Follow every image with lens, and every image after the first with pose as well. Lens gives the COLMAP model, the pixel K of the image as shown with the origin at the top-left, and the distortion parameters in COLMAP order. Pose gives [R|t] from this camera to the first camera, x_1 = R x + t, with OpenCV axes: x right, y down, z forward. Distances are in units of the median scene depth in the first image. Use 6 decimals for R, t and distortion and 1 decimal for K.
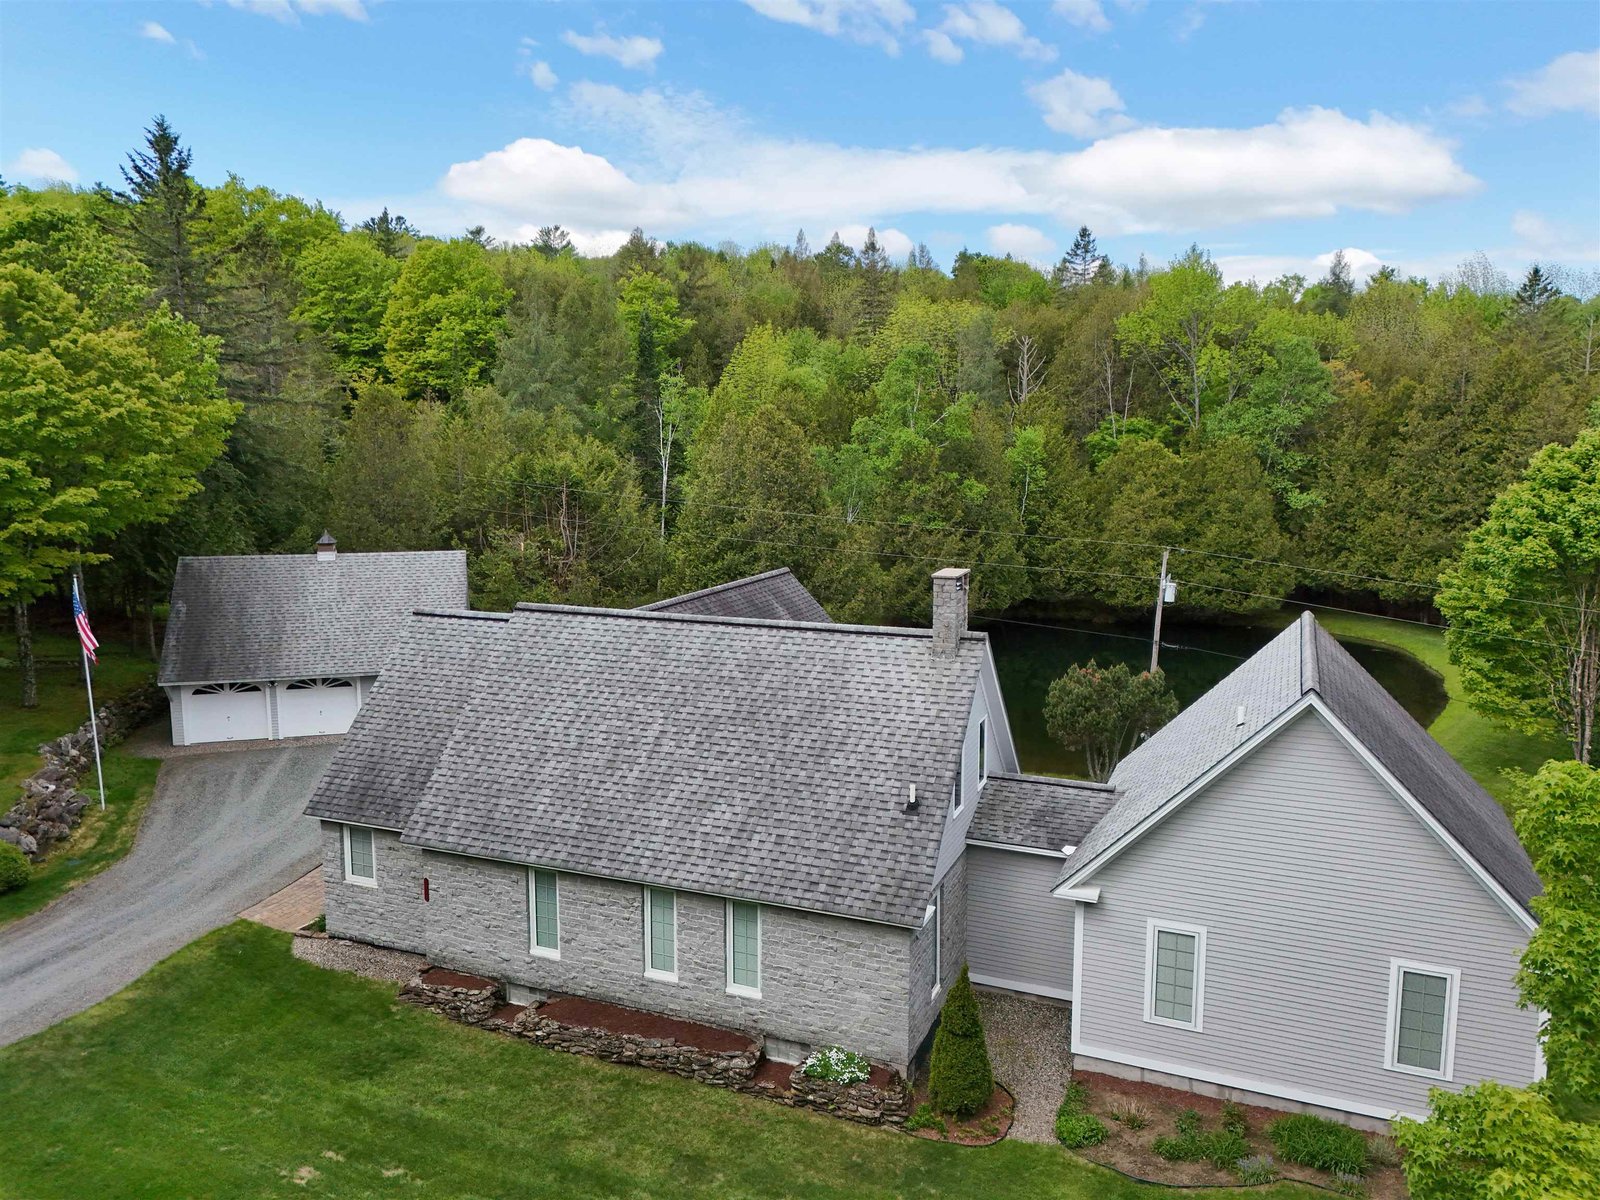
lens RADIAL K [[1204.1, 0, 810.4], [0, 1204.1, 570.9], [0, 0, 1]] dist [0.035753, 0.000535]
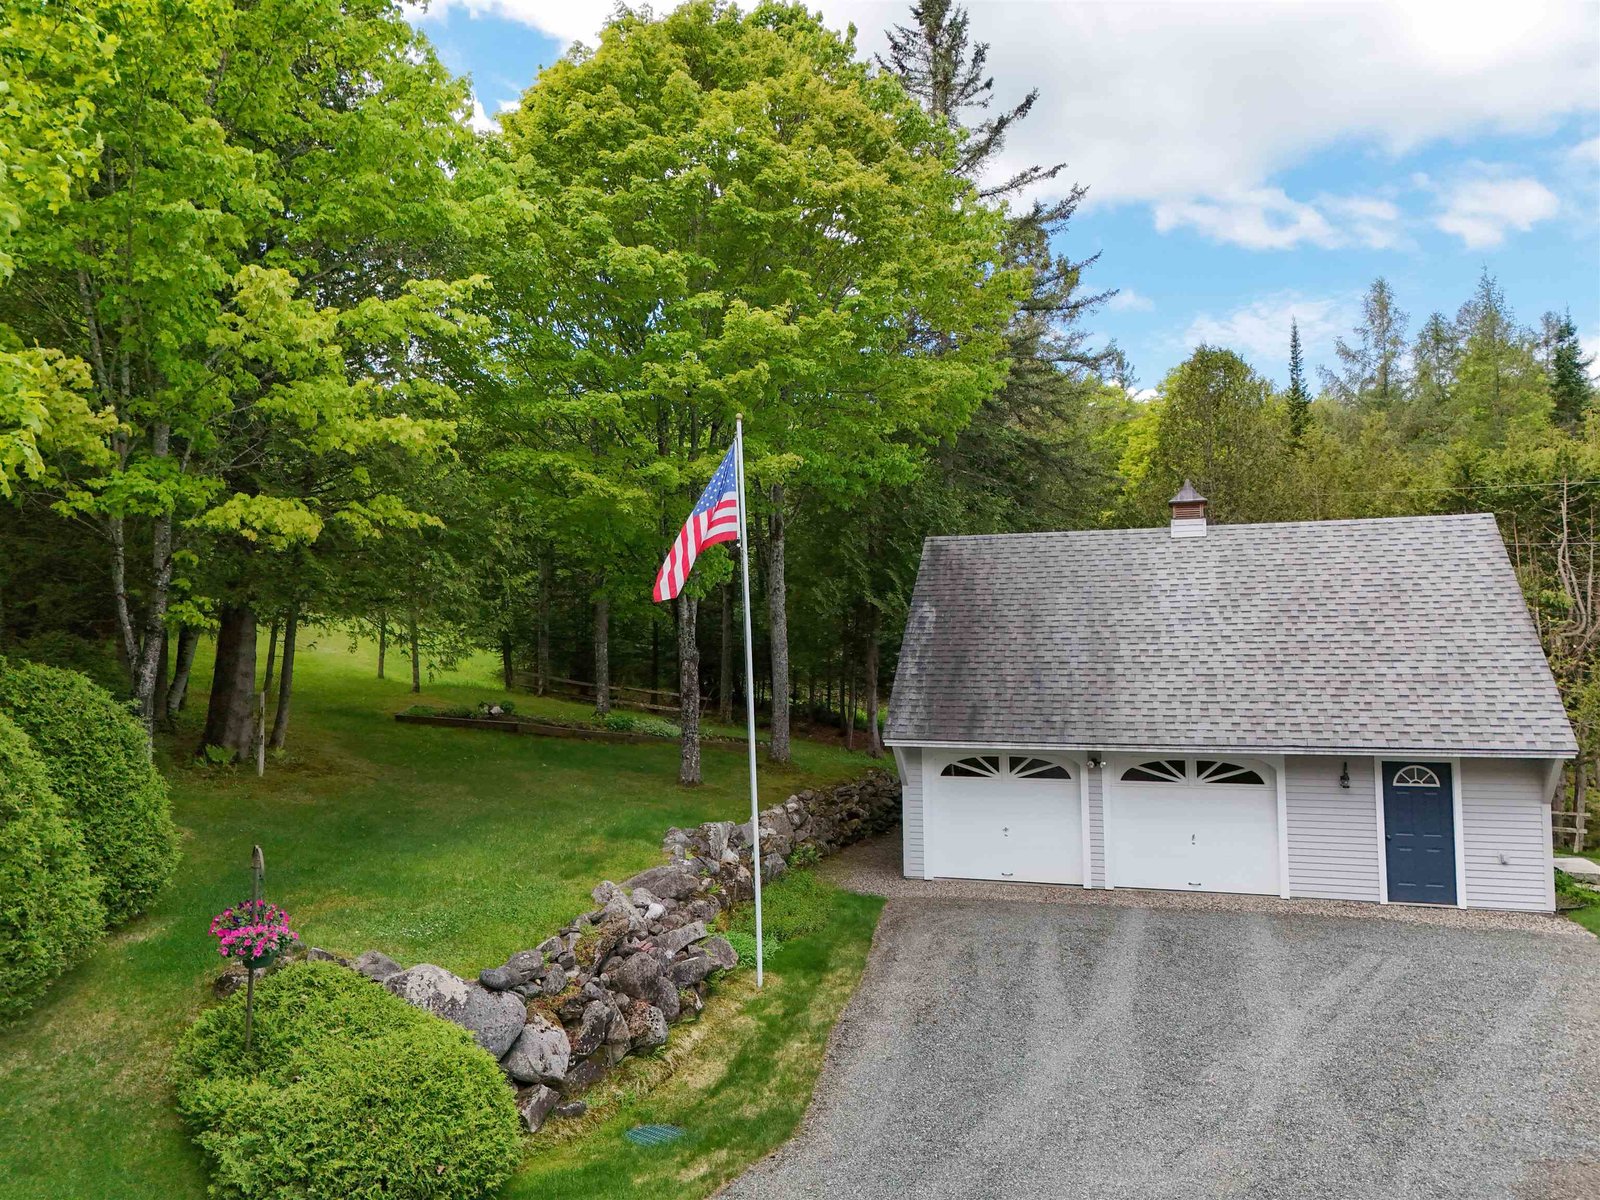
lens RADIAL K [[1204.1, 0, 810.4], [0, 1204.1, 570.9], [0, 0, 1]] dist [0.035753, 0.000535]
pose [[0.852242, -0.035657, -0.521931, -0.323724], [-0.062733, 0.983510, -0.169626, 0.117789], [0.519373, 0.177305, 0.835952, 0.600234]]
